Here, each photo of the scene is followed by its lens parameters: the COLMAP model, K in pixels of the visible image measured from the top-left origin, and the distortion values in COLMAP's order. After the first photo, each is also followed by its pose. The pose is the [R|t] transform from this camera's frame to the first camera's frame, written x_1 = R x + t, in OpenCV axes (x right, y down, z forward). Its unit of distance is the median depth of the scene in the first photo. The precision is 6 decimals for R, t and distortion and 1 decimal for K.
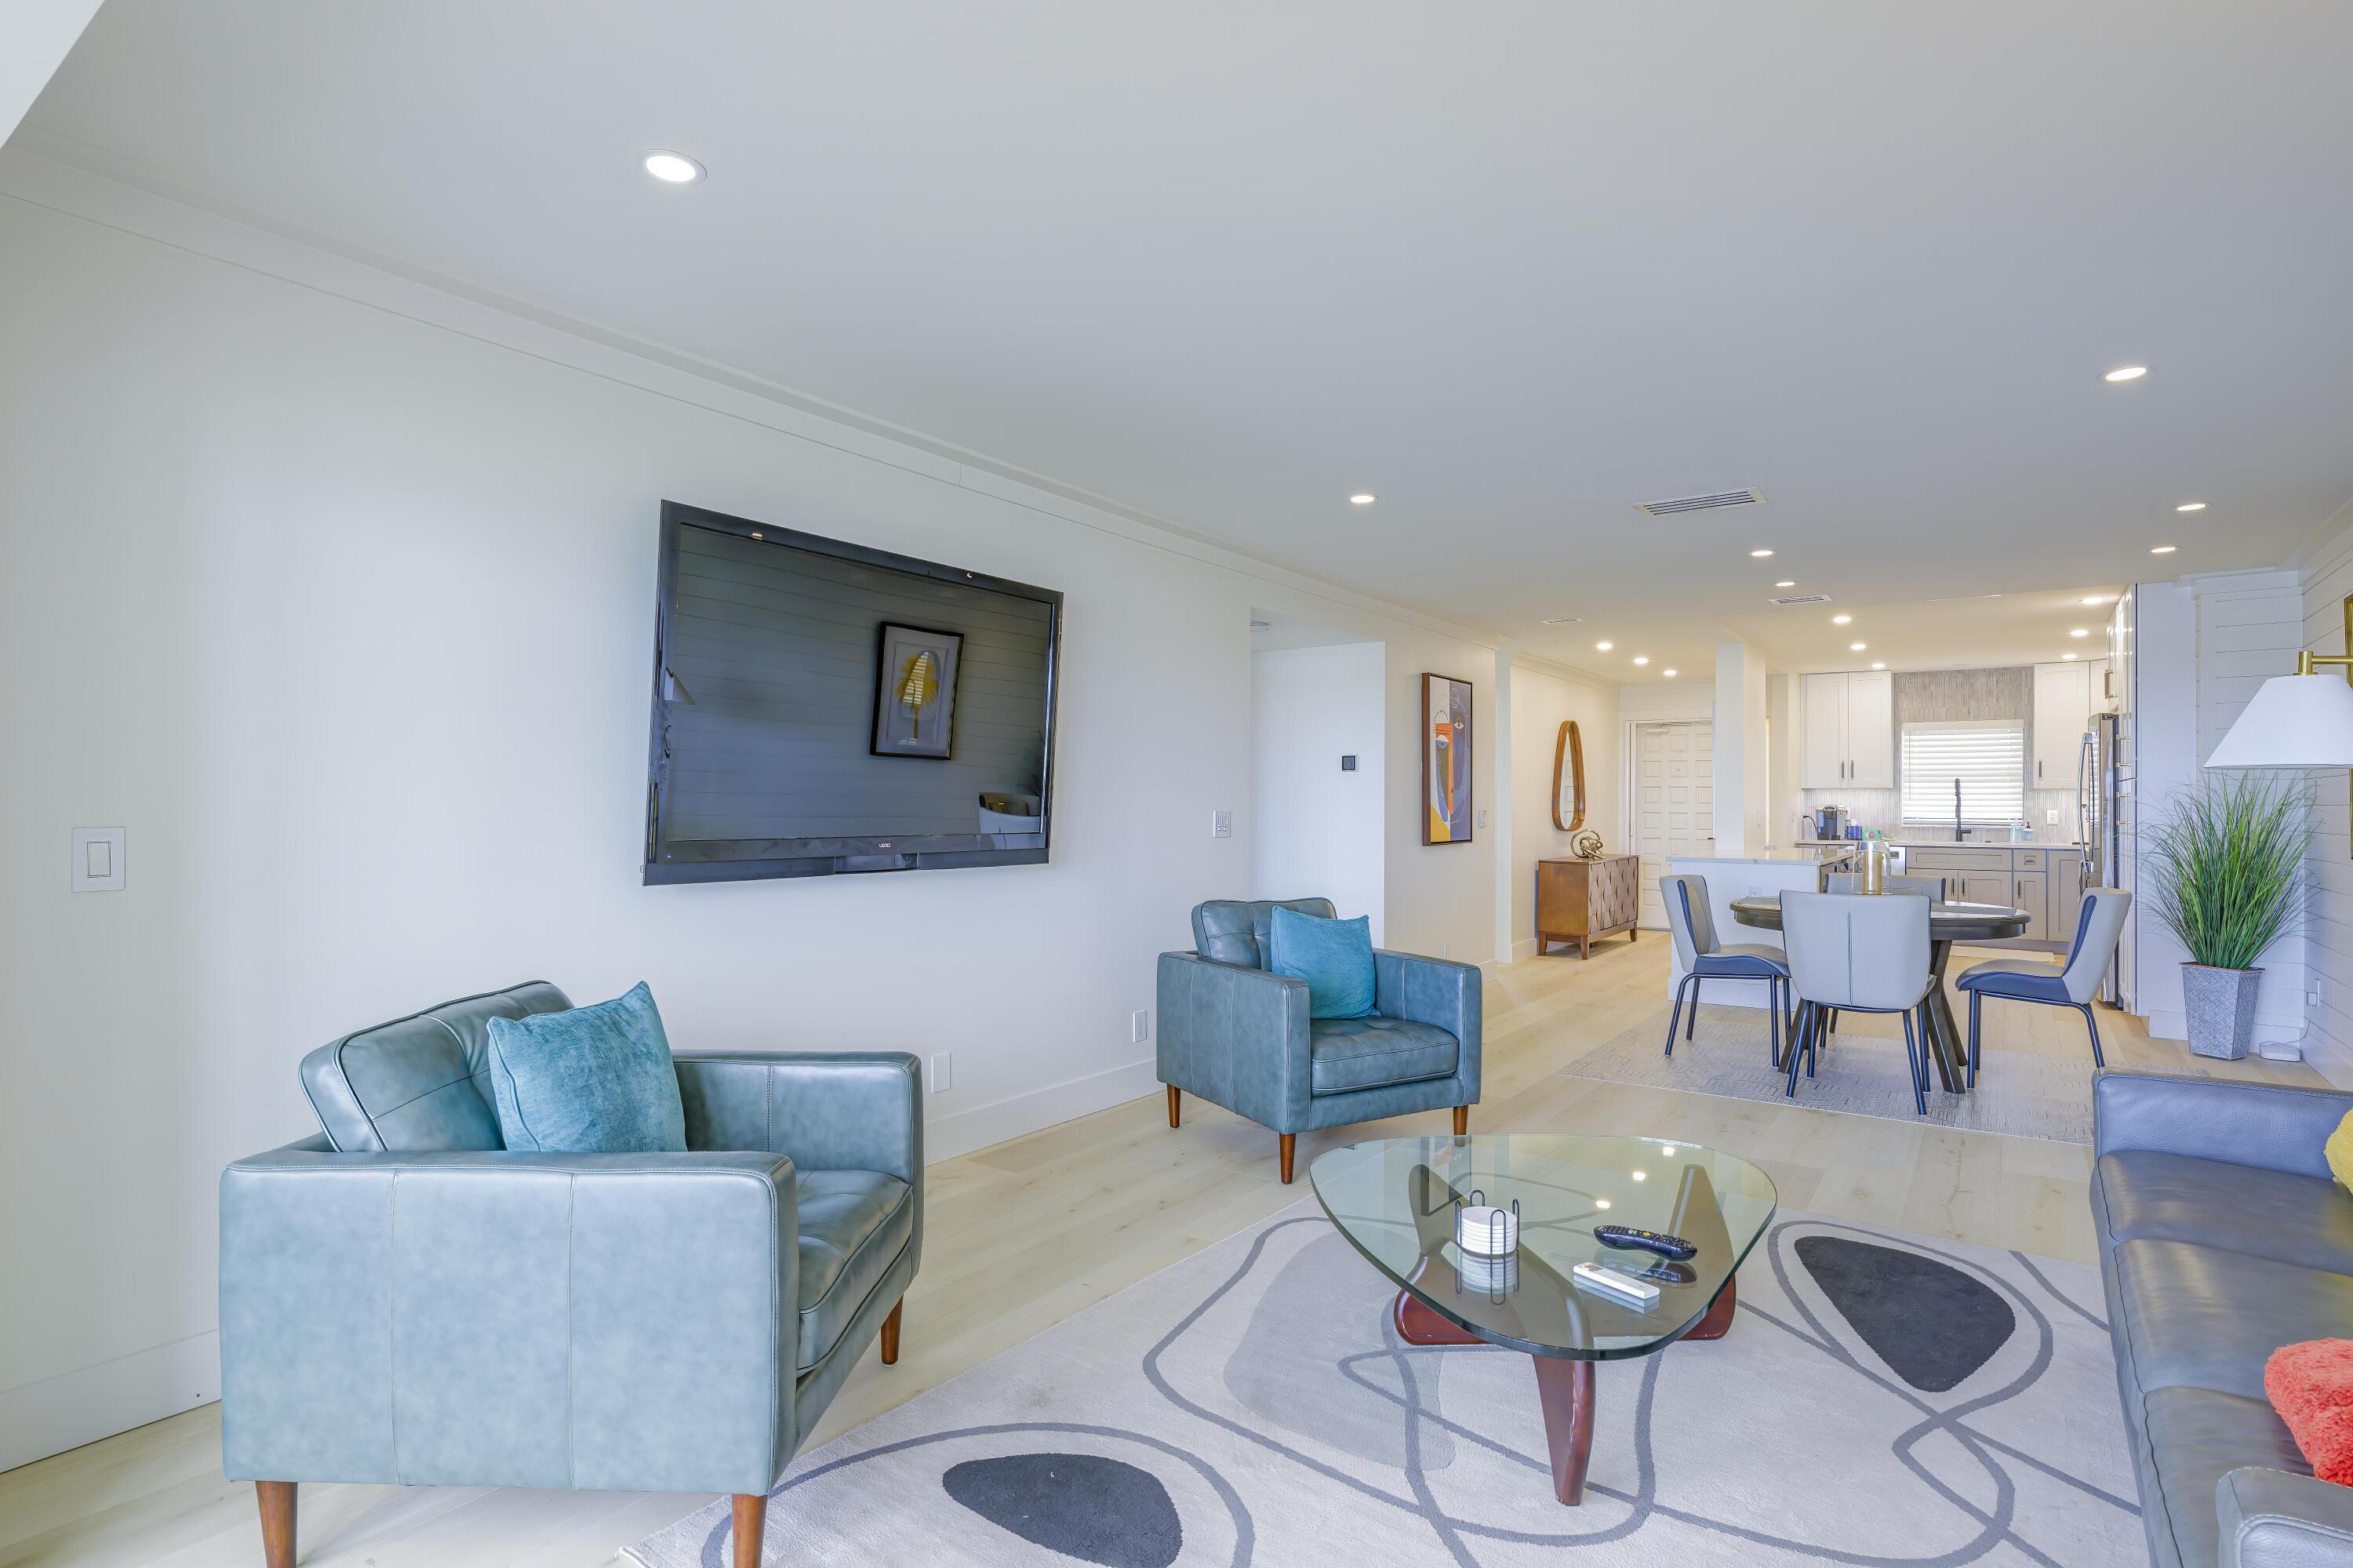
lens RADIAL K [[1152.4, 0, 1183.8], [0, 1152.4, 811.0], [0, 0, 1]] dist [-0.004077, -0.000284]
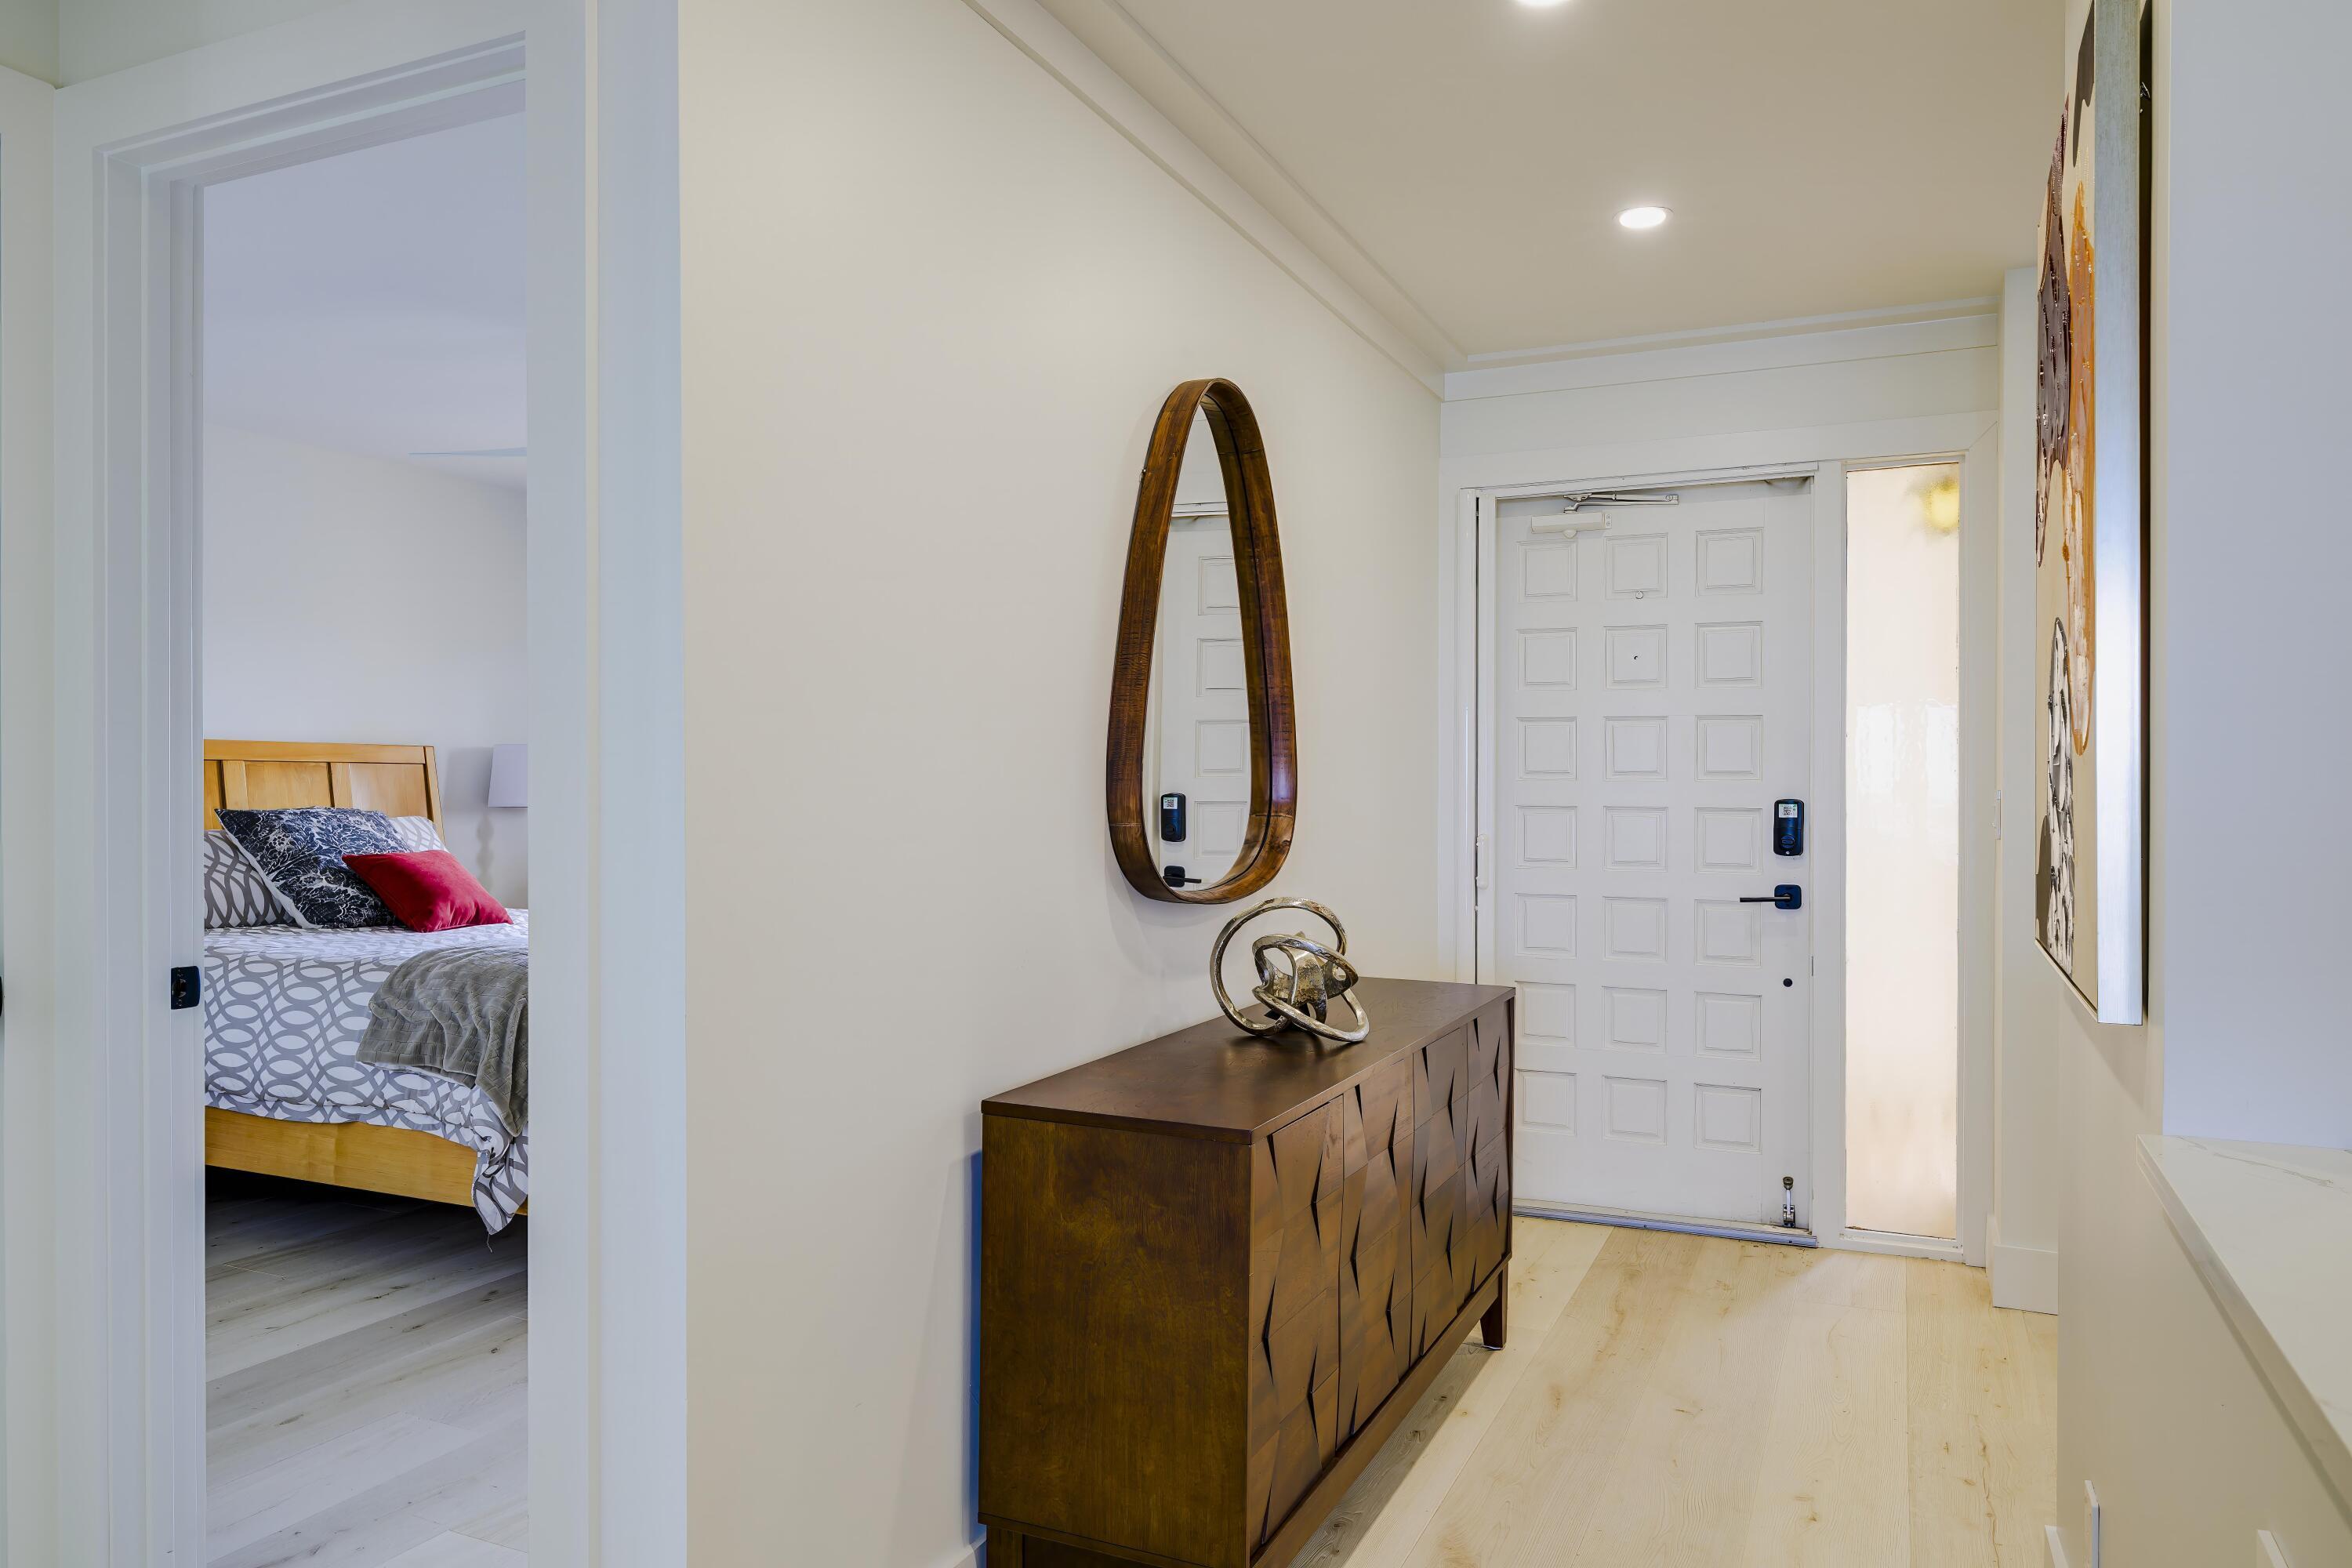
lens RADIAL K [[1586.6, 0, 1176.0], [0, 1586.6, 784.0], [0, 0, 1]] dist [0.004636, 0.001064]
pose [[0.981968, -0.000964, 0.189047, 0.267990], [0.001834, 0.999989, -0.004430, -0.002996], [-0.189040, 0.004697, 0.981958, 0.701194]]
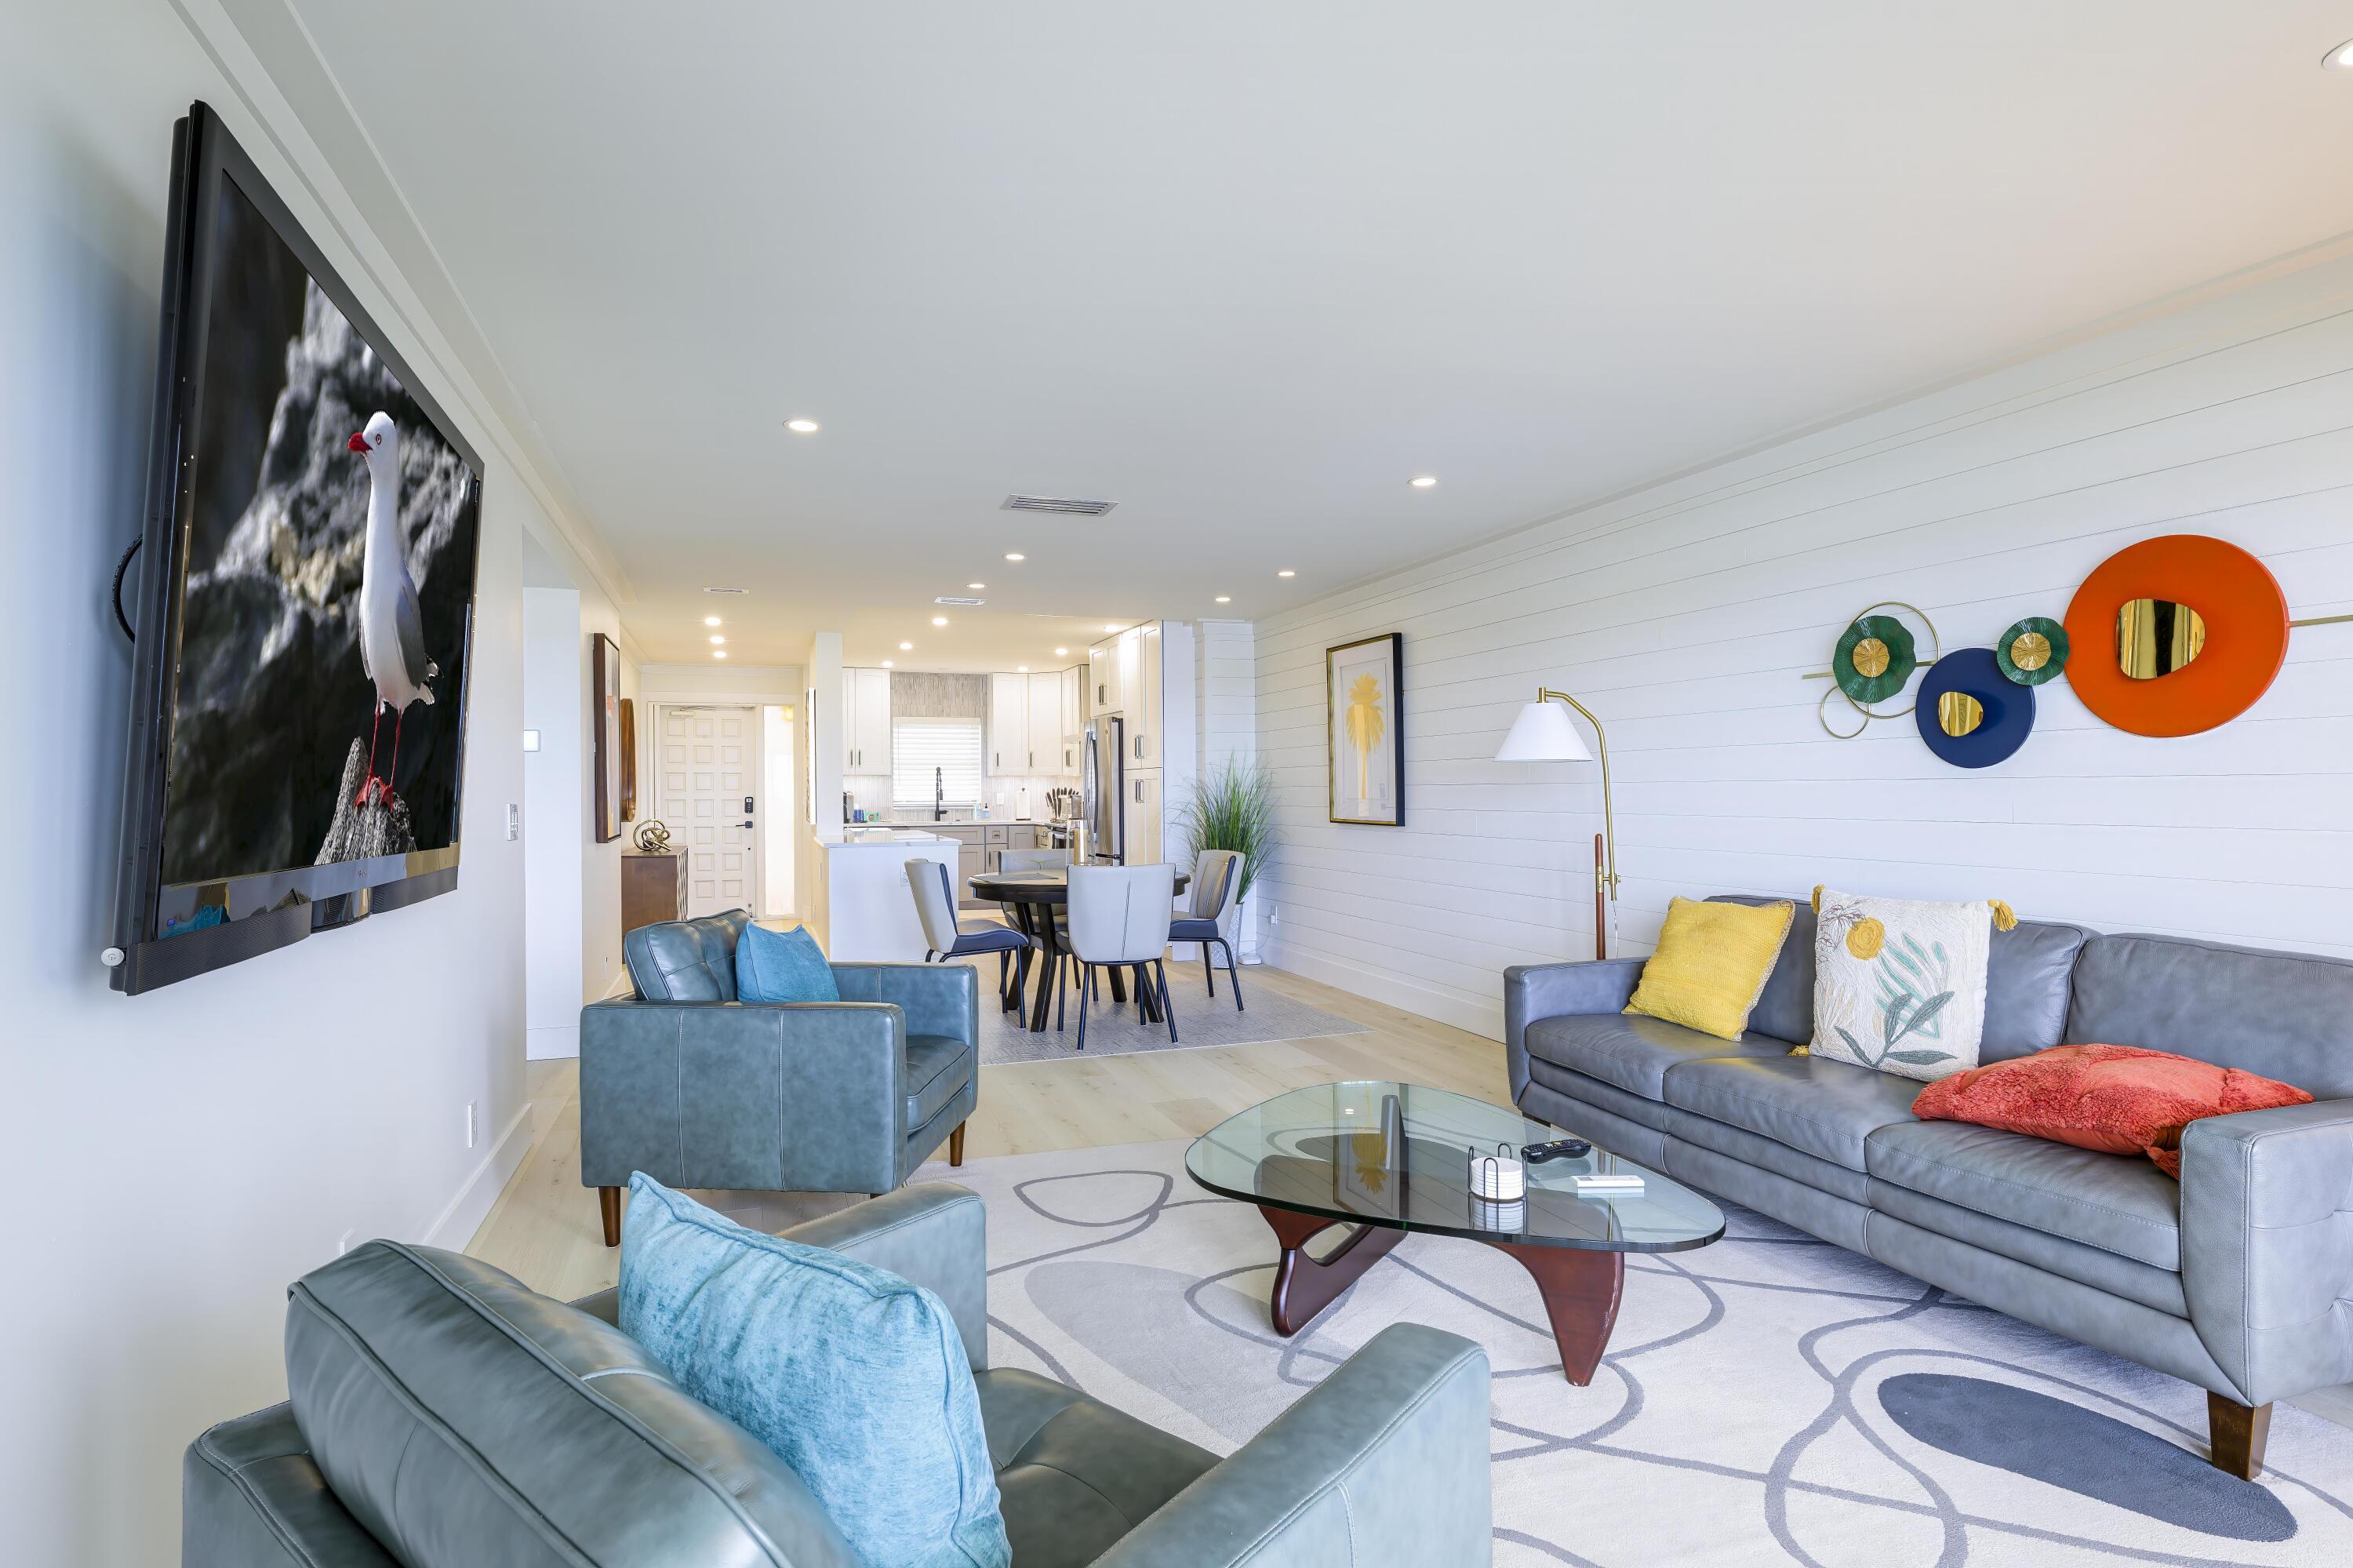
lens RADIAL K [[1186.8, 0, 1163.1], [0, 1186.8, 788.9], [0, 0, 1]] dist [-0.010614, 0.000974]
pose [[0.582625, -0.007056, 0.812711, -0.169067], [0.013587, 0.999907, -0.001059, -0.001473], [-0.812628, 0.011660, 0.582667, 0.121946]]
